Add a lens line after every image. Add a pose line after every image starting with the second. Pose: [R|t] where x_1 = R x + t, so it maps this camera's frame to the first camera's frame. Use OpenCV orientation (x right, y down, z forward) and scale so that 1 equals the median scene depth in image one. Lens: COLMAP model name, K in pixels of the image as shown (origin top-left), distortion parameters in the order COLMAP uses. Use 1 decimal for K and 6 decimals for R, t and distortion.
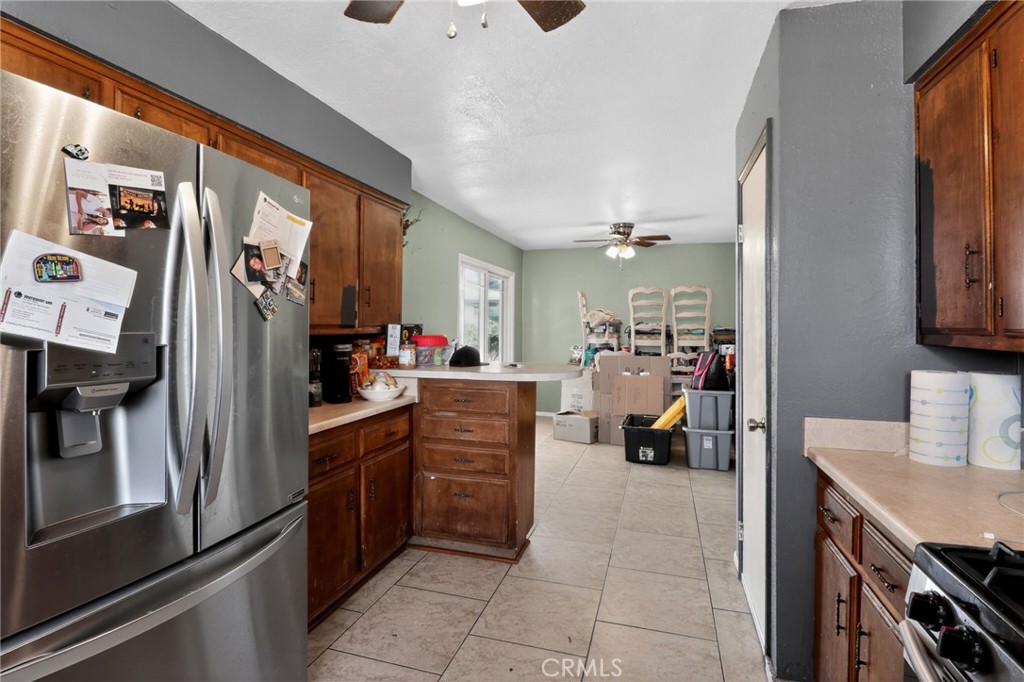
lens RADIAL K [[482.4, 0, 520.2], [0, 482.4, 324.9], [0, 0, 1]] dist [0.006593, -0.016883]
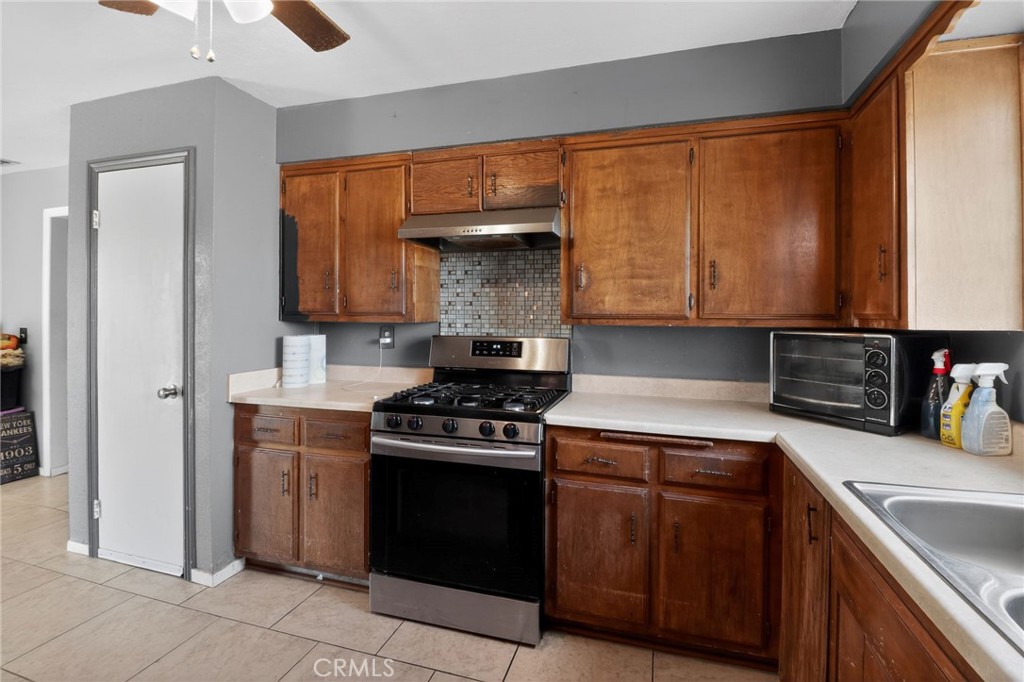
lens RADIAL K [[497.5, 0, 510.0], [0, 497.5, 318.9], [0, 0, 1]] dist [-0.022866, 0.000076]
pose [[0.010838, -0.008680, 0.999904, -1.291194], [-0.005408, 0.999947, 0.008739, 0.018891], [-0.999927, -0.005502, 0.010791, 0.251048]]
